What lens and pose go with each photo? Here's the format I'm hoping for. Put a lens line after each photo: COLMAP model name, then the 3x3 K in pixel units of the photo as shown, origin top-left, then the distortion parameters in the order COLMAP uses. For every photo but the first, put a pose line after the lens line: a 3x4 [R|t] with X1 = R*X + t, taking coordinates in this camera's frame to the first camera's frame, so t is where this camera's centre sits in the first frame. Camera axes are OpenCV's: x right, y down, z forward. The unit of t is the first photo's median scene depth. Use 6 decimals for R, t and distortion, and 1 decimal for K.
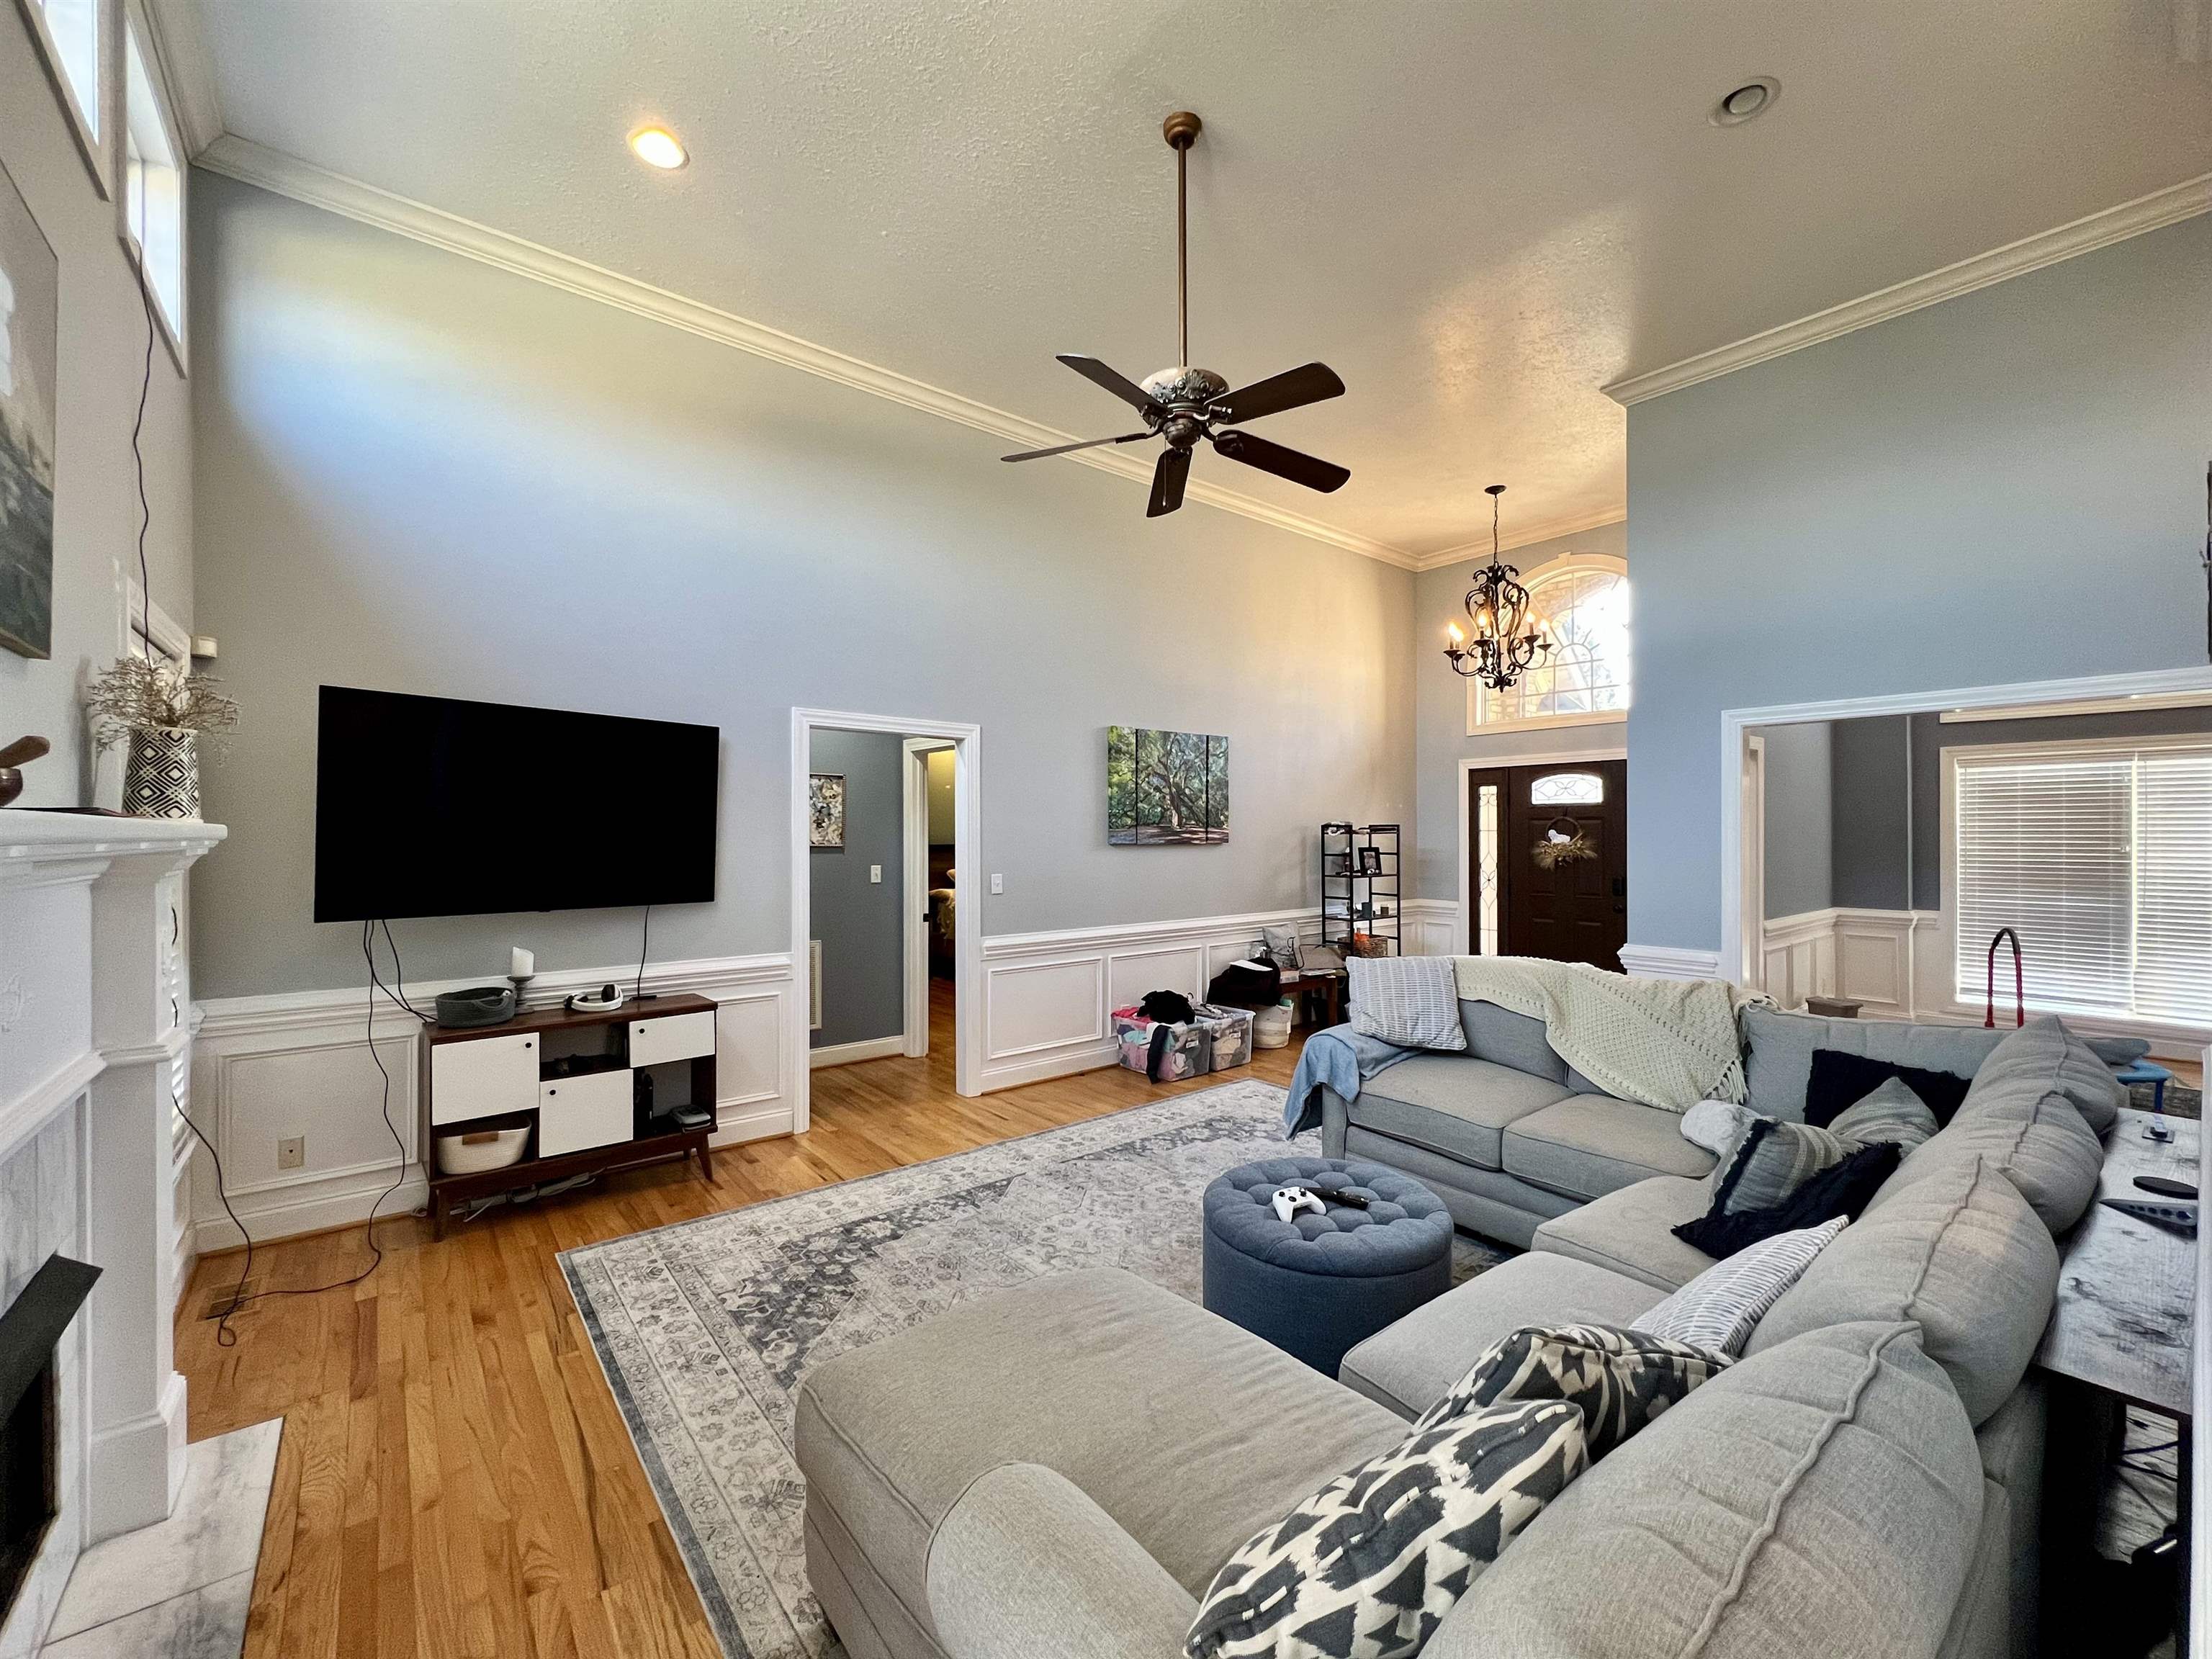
lens RADIAL K [[890.2, 0, 1106.0], [0, 890.2, 829.5], [0, 0, 1]] dist [0.012478, 0.000003]
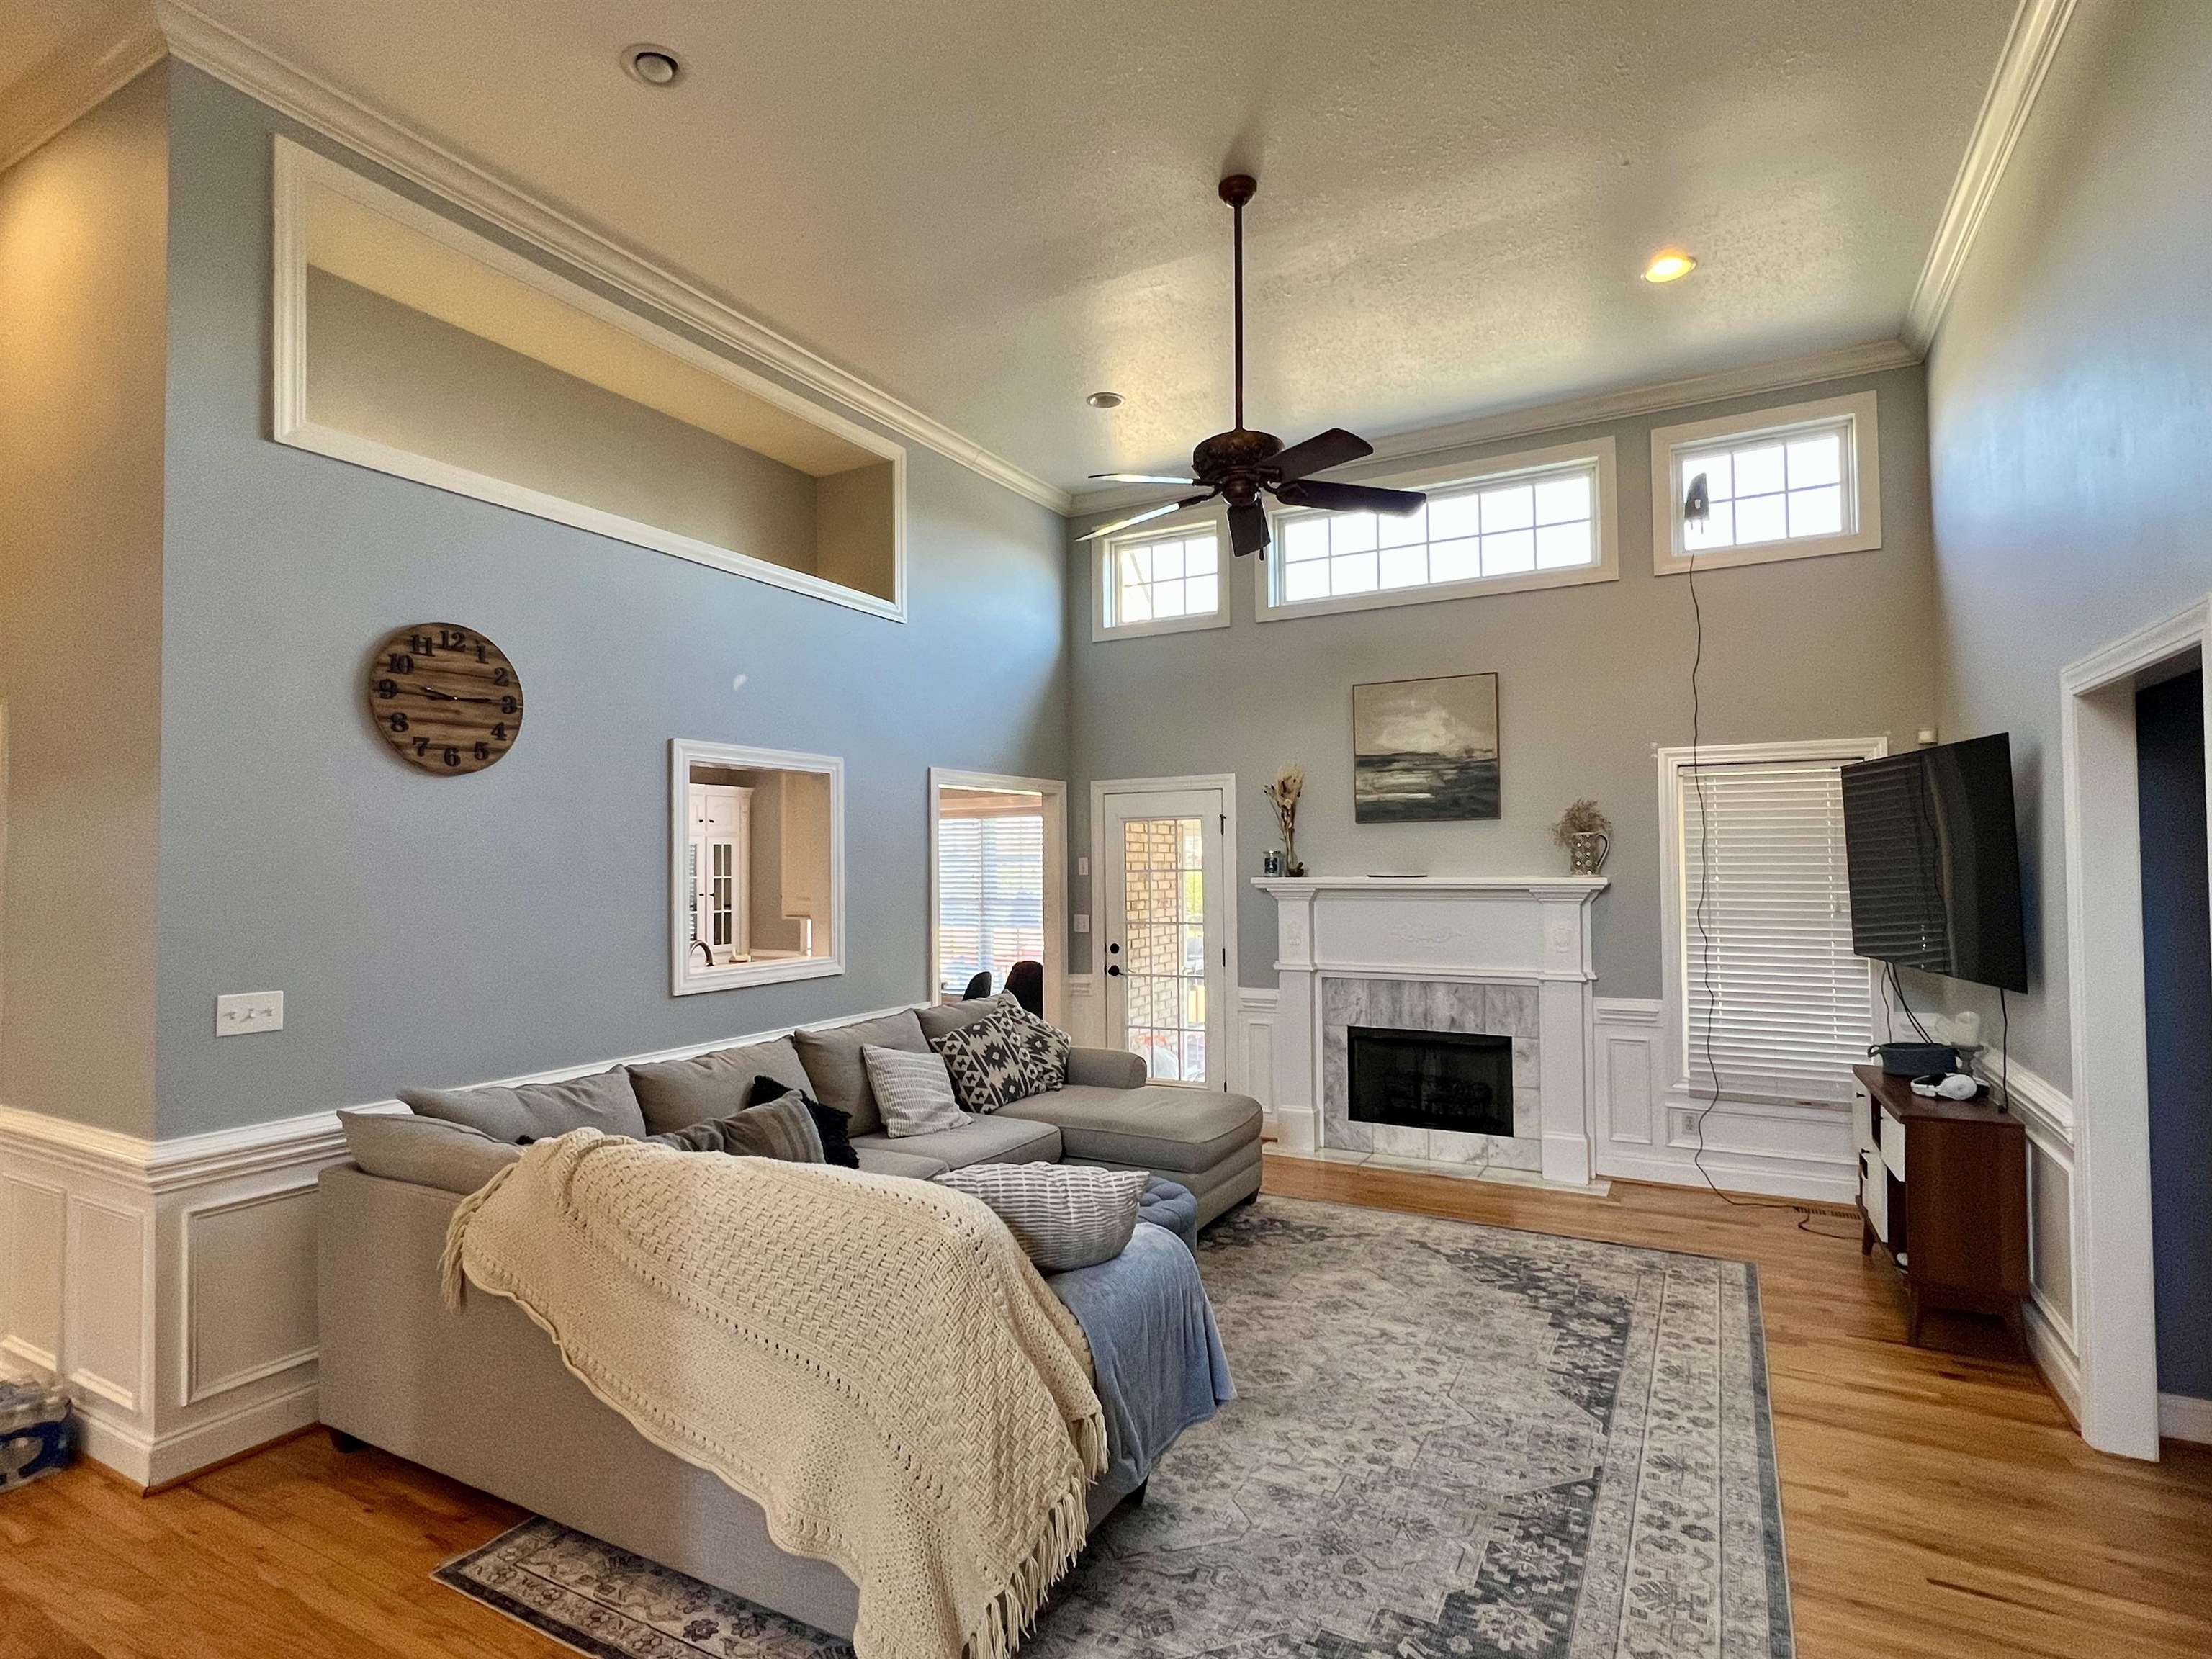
lens RADIAL K [[1113.4, 0, 1106.0], [0, 1113.4, 829.5], [0, 0, 1]] dist [0.000519, 0.000119]
pose [[-0.925874, -0.004764, -0.377803, 0.617976], [0.012120, 0.999031, -0.042300, -0.017000], [0.377638, -0.043744, -0.924919, 1.852438]]
